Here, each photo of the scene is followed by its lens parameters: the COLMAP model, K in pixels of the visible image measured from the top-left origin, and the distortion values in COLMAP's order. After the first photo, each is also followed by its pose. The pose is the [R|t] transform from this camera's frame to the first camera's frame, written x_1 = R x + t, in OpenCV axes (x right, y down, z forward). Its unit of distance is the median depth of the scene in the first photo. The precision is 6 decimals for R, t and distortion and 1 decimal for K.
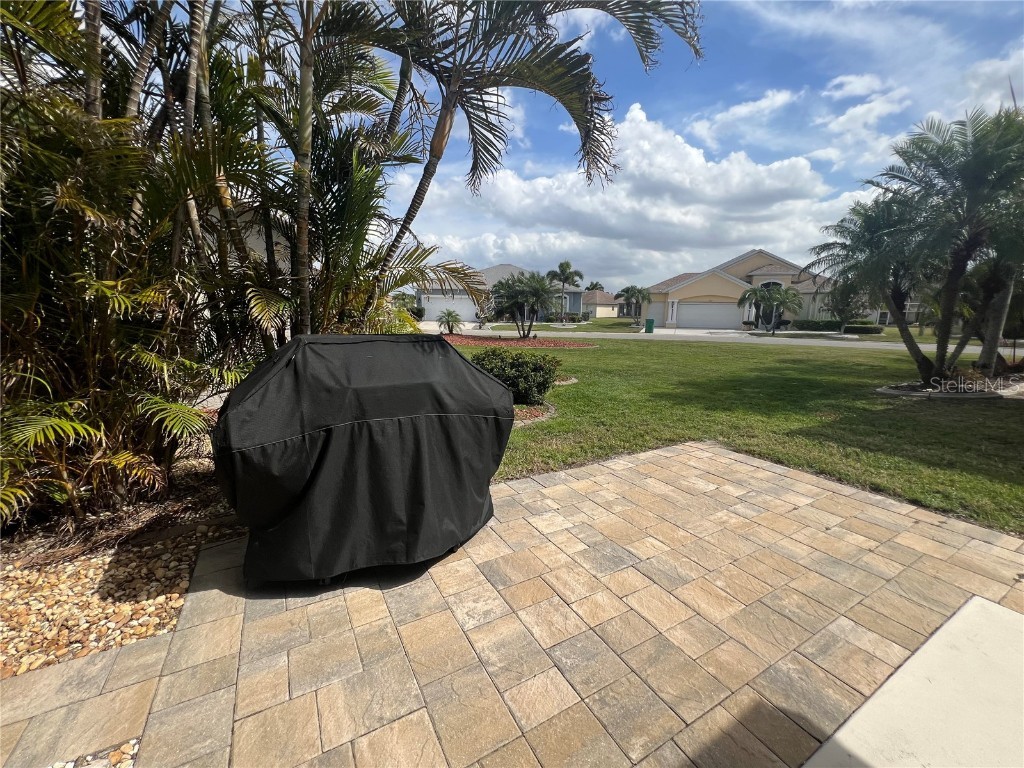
lens RADIAL K [[412.2, 0, 509.8], [0, 412.2, 385.7], [0, 0, 1]] dist [-0.003885, 0.002018]
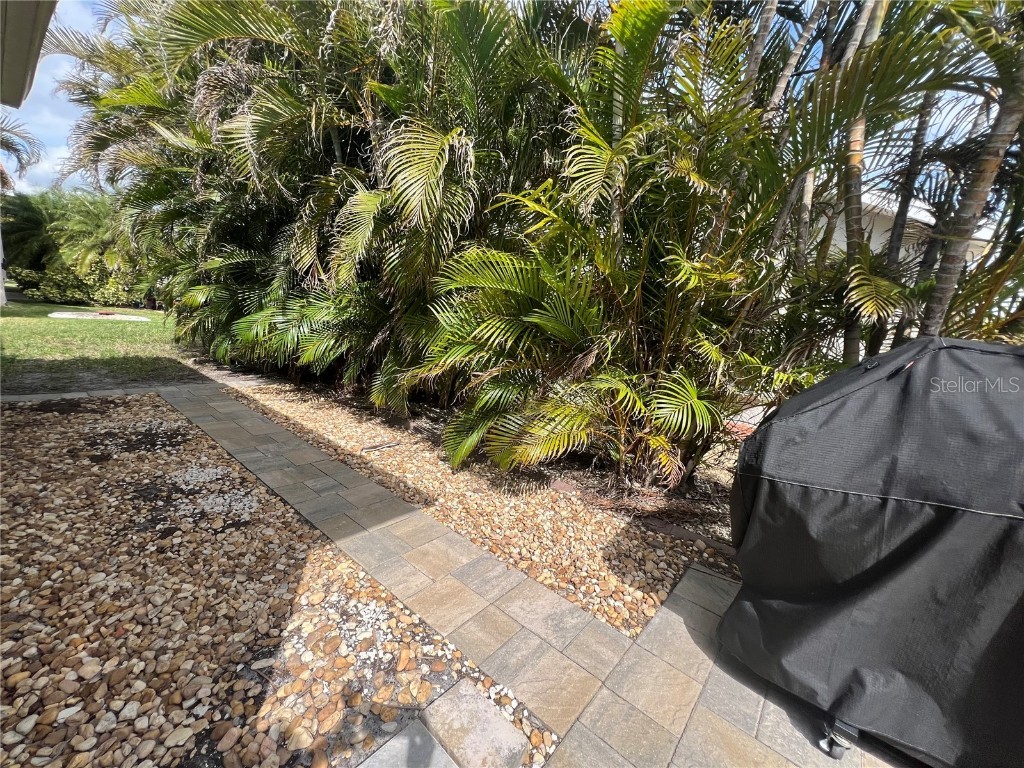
lens RADIAL K [[412.2, 0, 506.3], [0, 412.2, 384.8], [0, 0, 1]] dist [-0.003885, 0.002018]
pose [[0.352374, 0.188124, -0.916756, -0.067079], [-0.264178, 0.959744, 0.095403, 0.018788], [0.897799, 0.208569, 0.387887, 0.095976]]
